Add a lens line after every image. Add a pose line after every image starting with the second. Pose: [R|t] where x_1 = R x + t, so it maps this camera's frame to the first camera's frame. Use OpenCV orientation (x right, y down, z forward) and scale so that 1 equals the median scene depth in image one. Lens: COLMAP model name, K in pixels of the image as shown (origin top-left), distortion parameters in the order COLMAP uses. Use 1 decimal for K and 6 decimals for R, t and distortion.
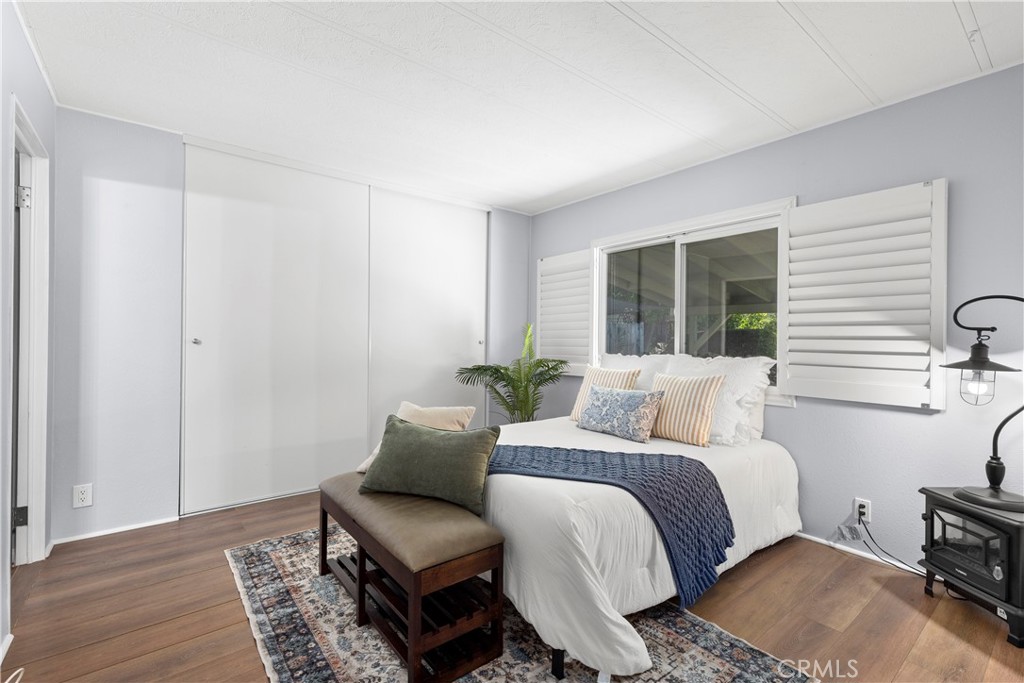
lens RADIAL K [[458.3, 0, 519.4], [0, 458.3, 339.9], [0, 0, 1]] dist [0.008098, -0.001471]
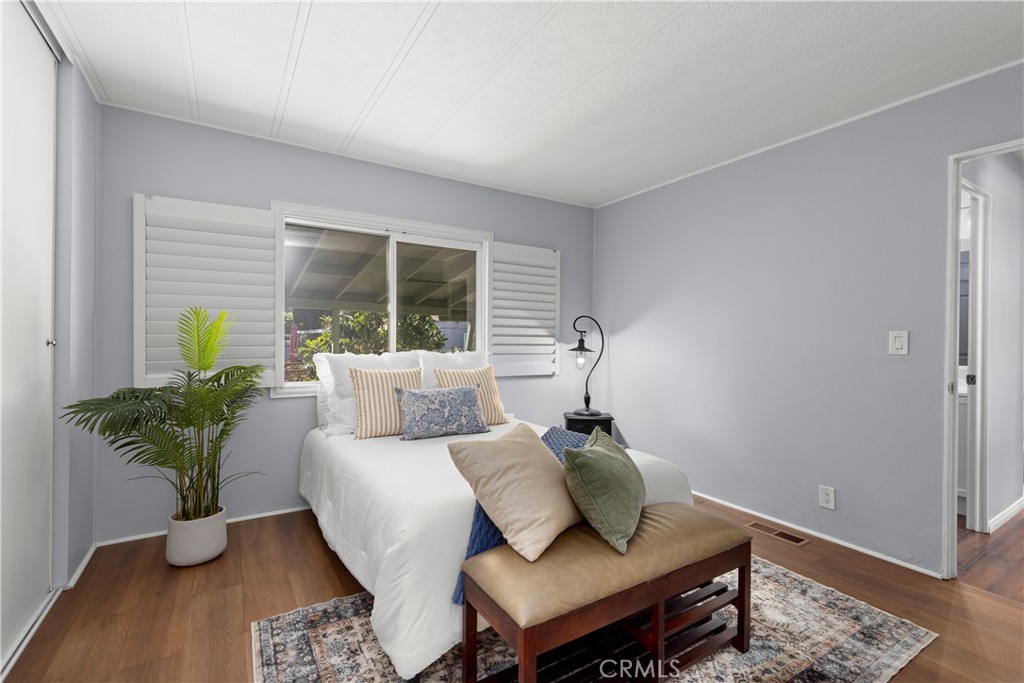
lens RADIAL K [[458.3, 0, 518.5], [0, 458.3, 337.9], [0, 0, 1]] dist [0.008098, -0.001471]
pose [[0.111896, -0.009922, 0.993670, -0.928989], [-0.008731, 0.999902, 0.010967, -0.014790], [-0.993682, -0.009903, 0.111798, 0.928938]]
